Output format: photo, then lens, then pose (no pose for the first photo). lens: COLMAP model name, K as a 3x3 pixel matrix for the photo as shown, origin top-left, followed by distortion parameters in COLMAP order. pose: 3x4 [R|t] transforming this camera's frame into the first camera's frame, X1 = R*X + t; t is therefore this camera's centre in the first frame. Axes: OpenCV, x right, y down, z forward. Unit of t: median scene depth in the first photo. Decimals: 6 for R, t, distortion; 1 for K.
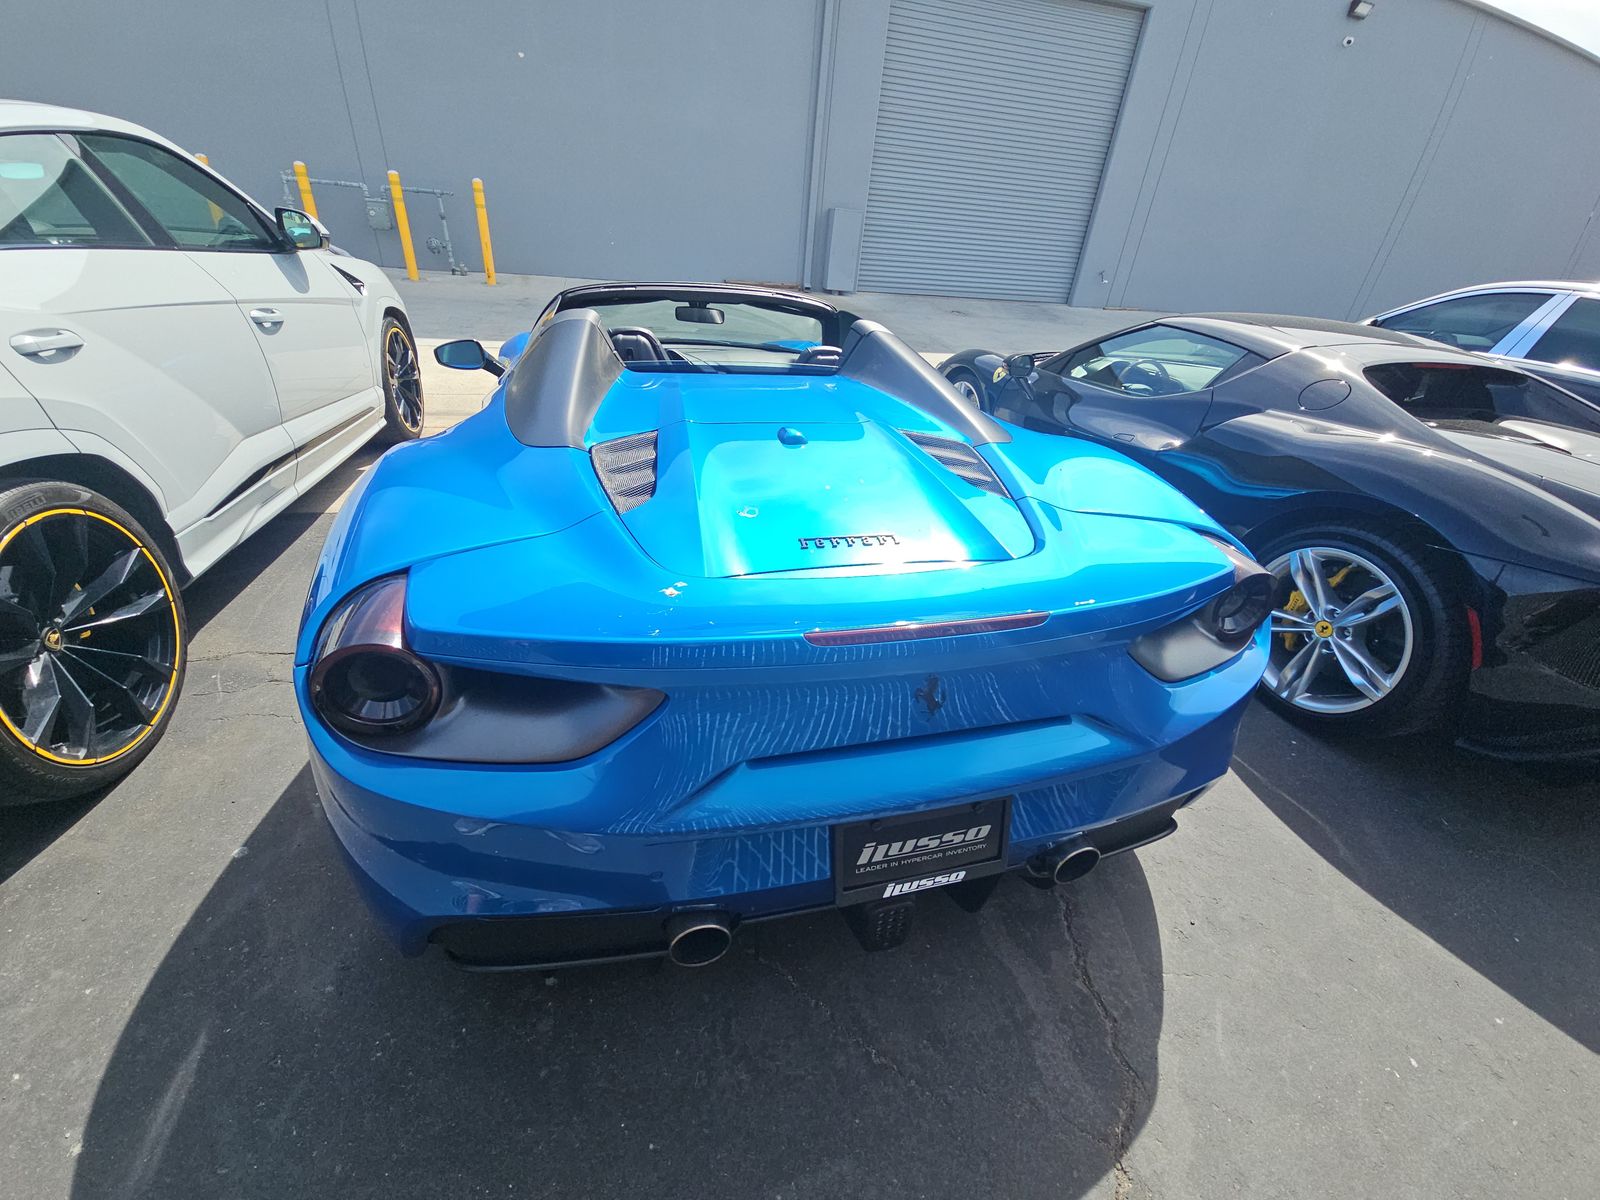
lens RADIAL K [[653.0, 0, 801.2], [0, 653.0, 608.1], [0, 0, 1]] dist [-0.000766, -0.000039]
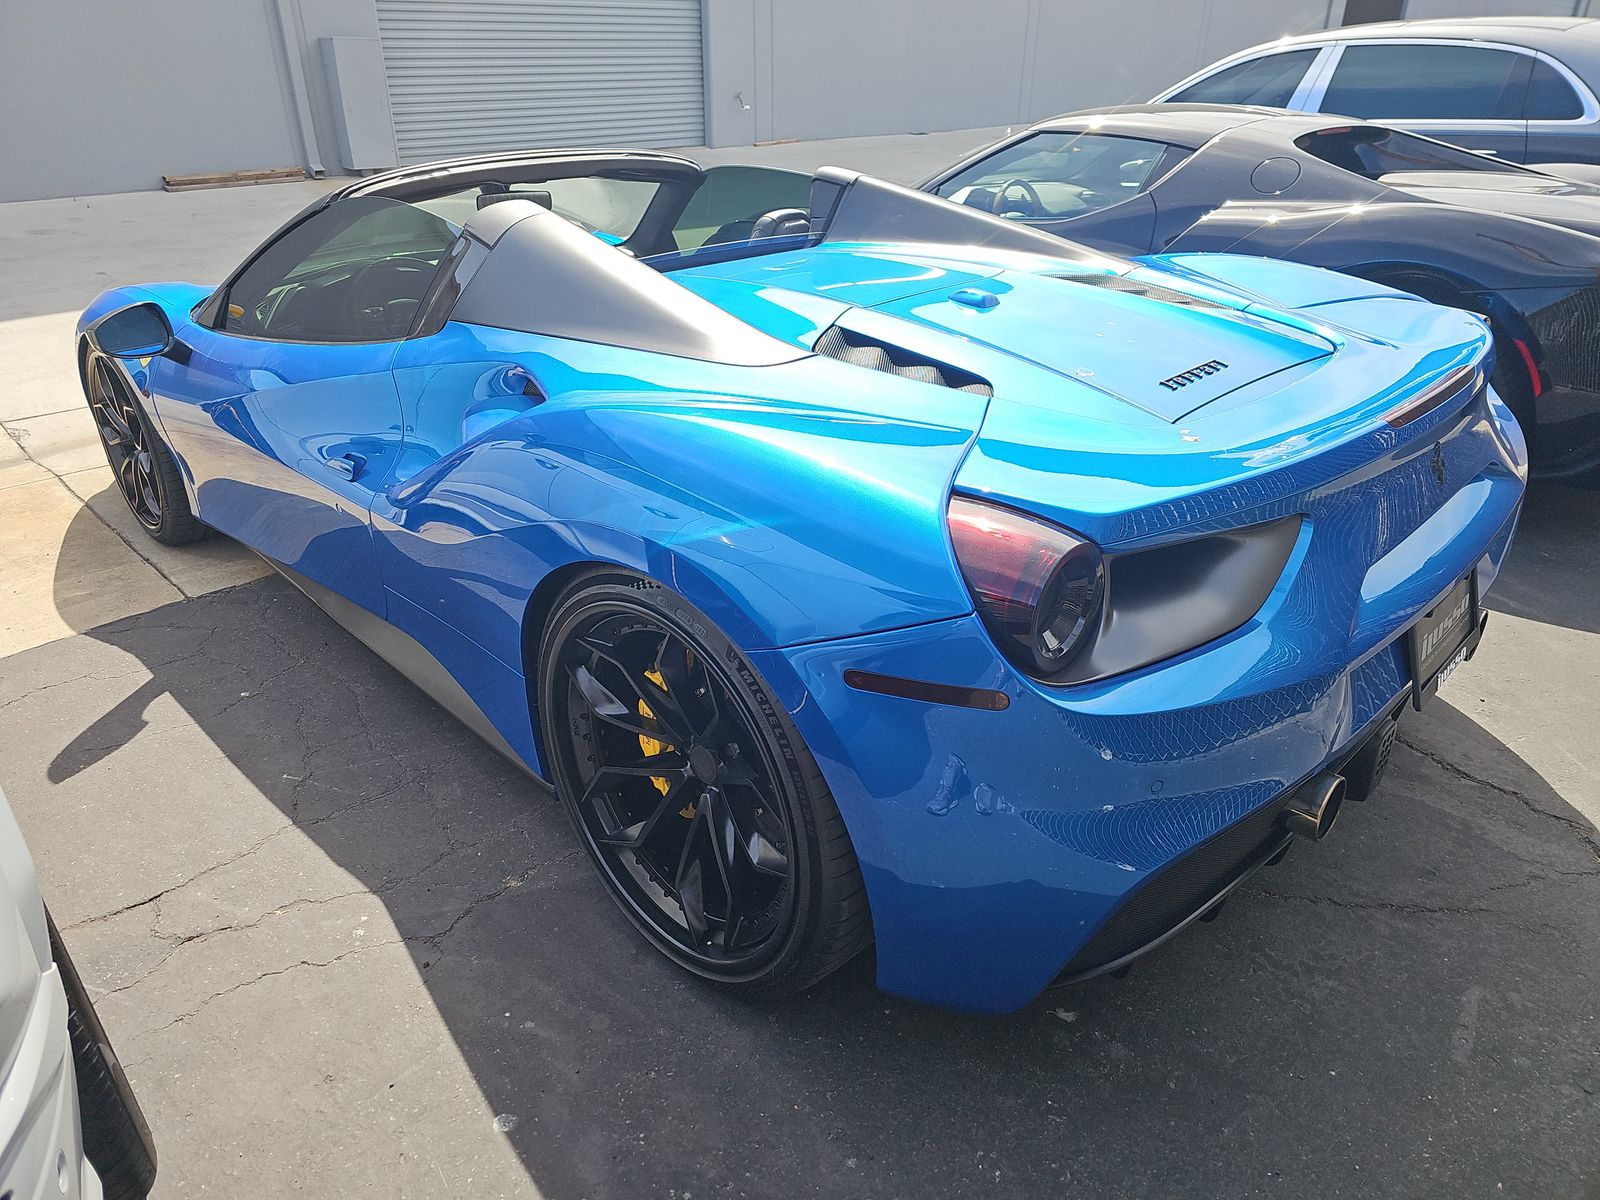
lens RADIAL K [[1063.4, 0, 794.8], [0, 1063.4, 621.1], [0, 0, 1]] dist [0.043681, -0.036796]
pose [[0.859410, -0.308057, 0.408063, -0.505484], [0.323613, 0.945637, 0.032333, -0.004355], [-0.395840, 0.104267, 0.912381, -0.030439]]
